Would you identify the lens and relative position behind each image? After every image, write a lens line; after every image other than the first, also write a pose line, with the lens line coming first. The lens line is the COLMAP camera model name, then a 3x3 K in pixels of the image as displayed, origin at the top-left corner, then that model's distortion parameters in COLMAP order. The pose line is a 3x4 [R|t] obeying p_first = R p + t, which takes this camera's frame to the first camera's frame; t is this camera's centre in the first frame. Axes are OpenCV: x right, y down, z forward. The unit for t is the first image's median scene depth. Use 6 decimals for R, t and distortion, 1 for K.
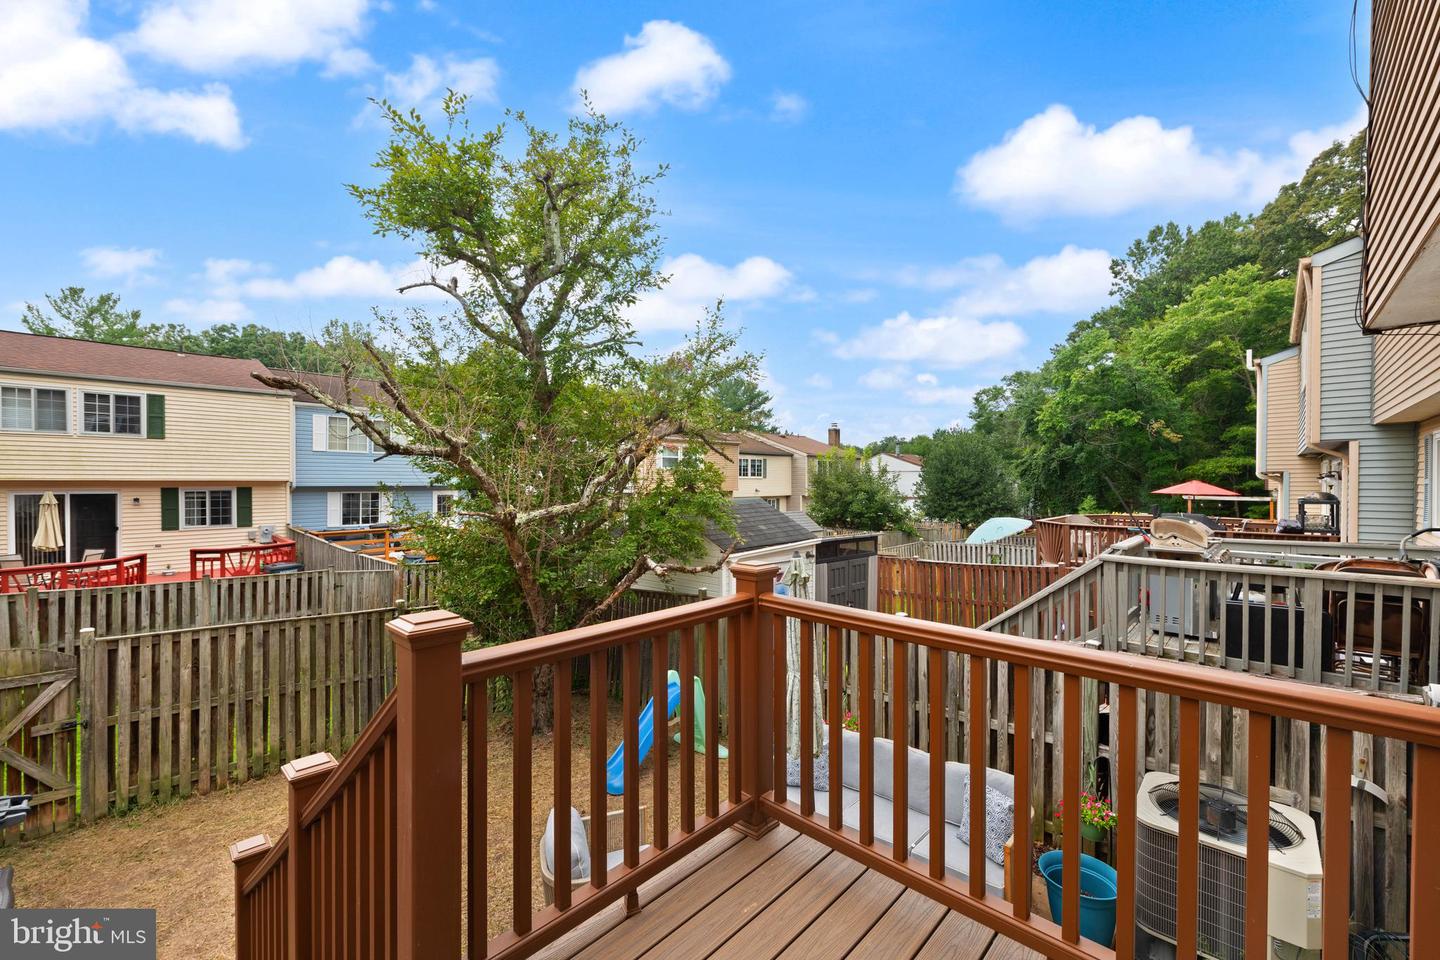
lens RADIAL K [[584.1, 0, 734.4], [0, 584.1, 491.6], [0, 0, 1]] dist [0.011160, -0.001963]
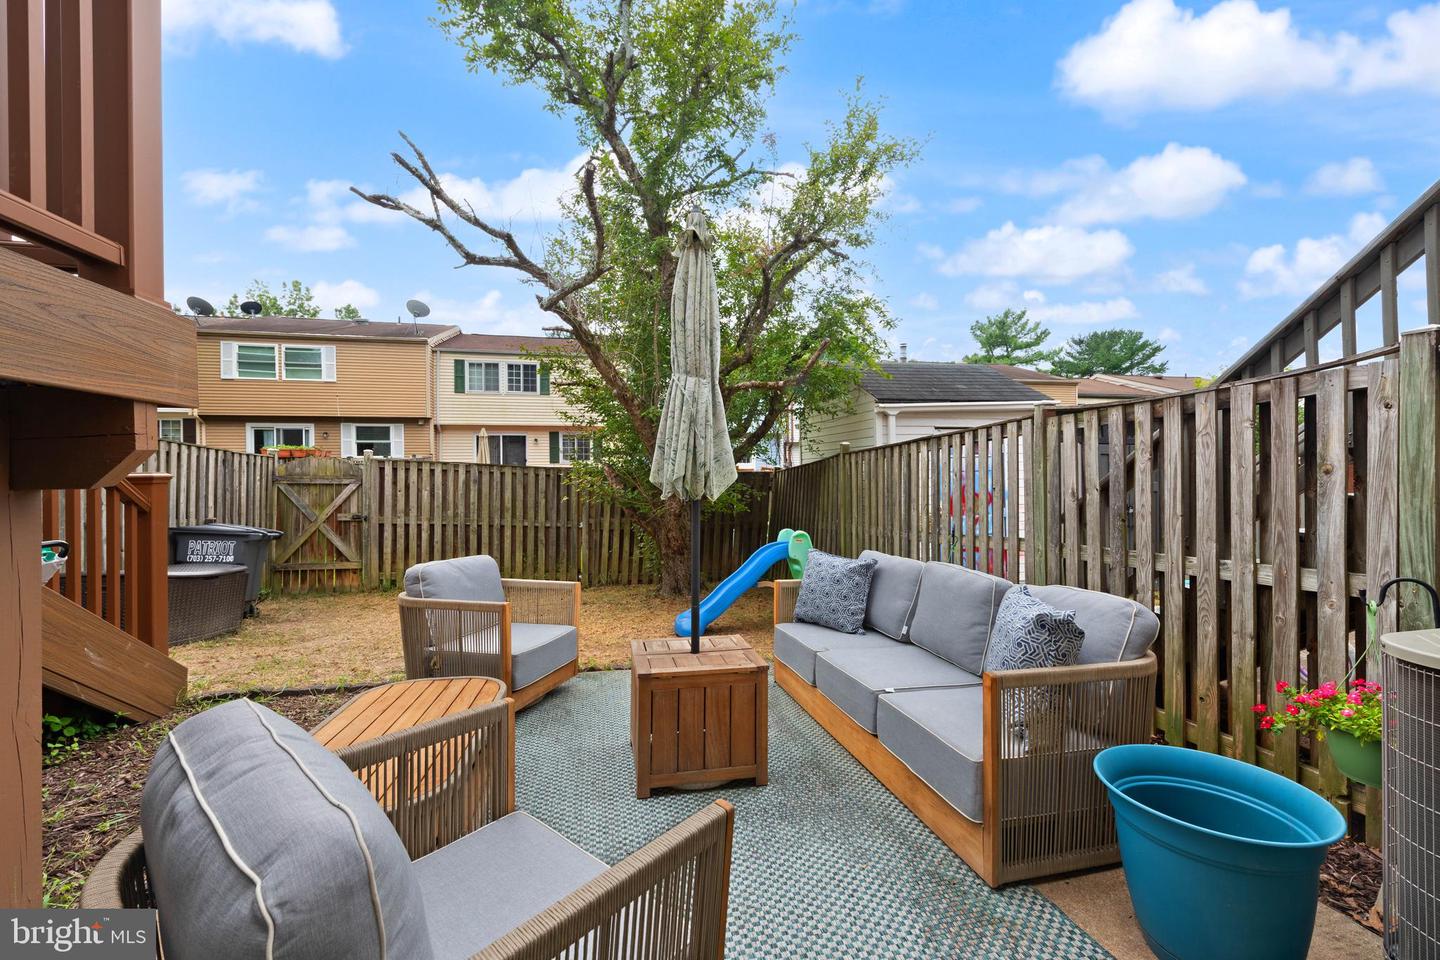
lens RADIAL K [[584.1, 0, 723.3], [0, 584.1, 469.2], [0, 0, 1]] dist [0.011160, -0.001963]
pose [[0.829320, -0.007173, -0.558728, 0.274897], [0.002404, 0.999954, -0.009270, 0.223437], [0.558769, 0.006345, 0.829299, 0.250228]]
